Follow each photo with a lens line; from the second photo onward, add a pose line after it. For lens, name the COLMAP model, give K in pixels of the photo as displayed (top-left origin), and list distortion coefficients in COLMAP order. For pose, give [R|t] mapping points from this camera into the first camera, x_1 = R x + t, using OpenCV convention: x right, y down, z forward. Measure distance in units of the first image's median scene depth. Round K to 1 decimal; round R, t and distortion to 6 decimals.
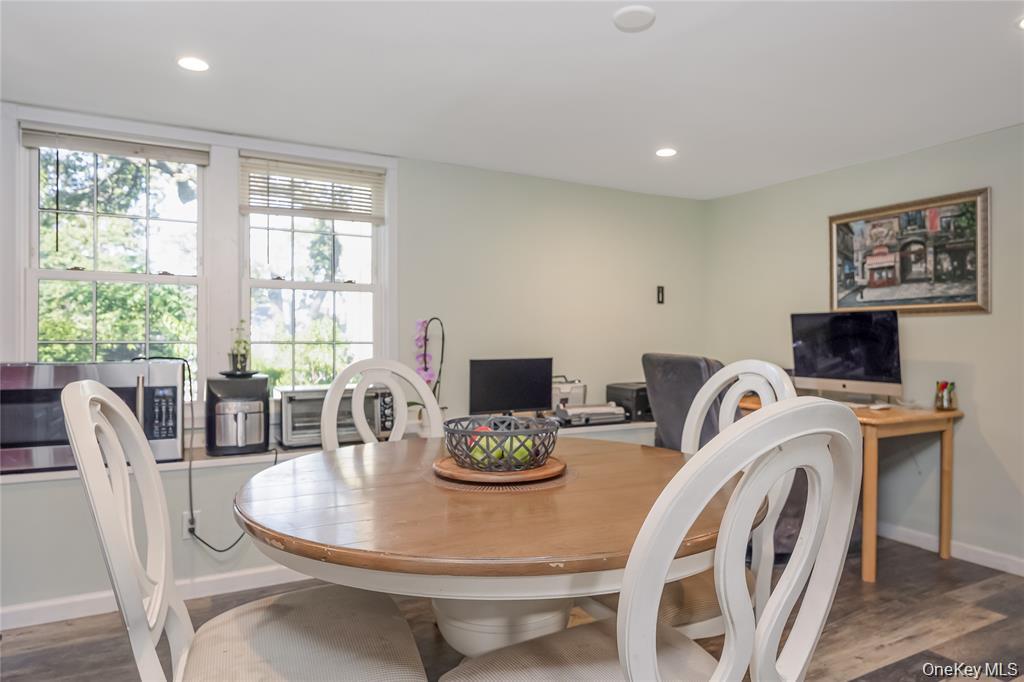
lens RADIAL K [[664.1, 0, 512.0], [0, 664.1, 341.0], [0, 0, 1]] dist [0.071334, -0.000007]
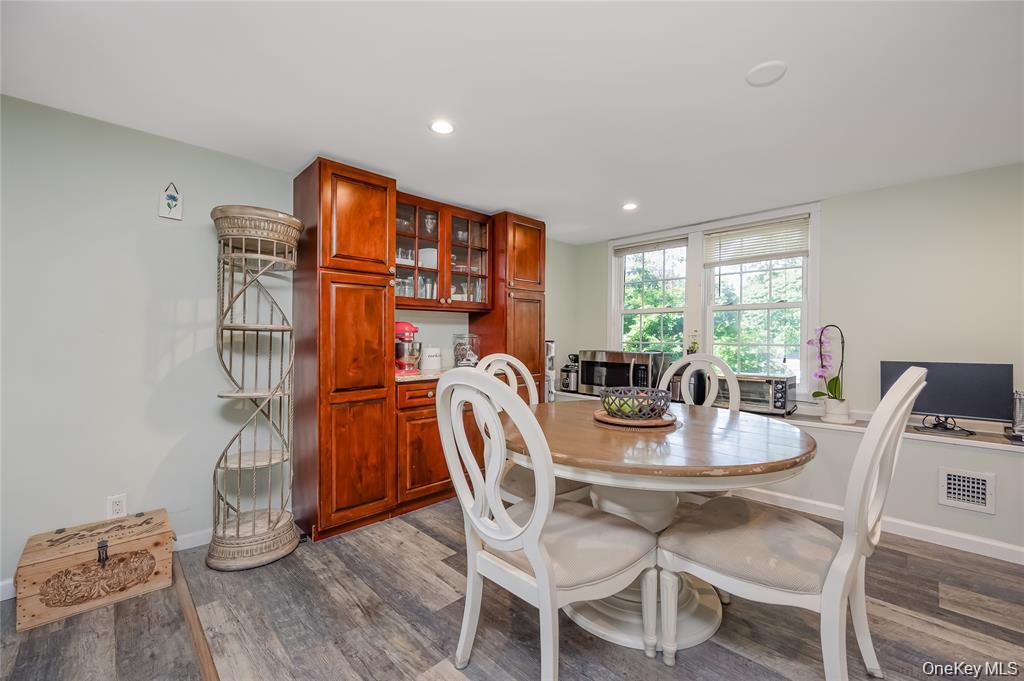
lens RADIAL K [[419.9, 0, 499.6], [0, 419.9, 337.3], [0, 0, 1]] dist [-0.000966, -0.000083]
pose [[0.297597, -0.004456, -0.954681, 0.467341], [-0.011067, 0.999906, -0.008117, 0.001271], [0.954627, 0.012981, 0.297520, 0.194219]]
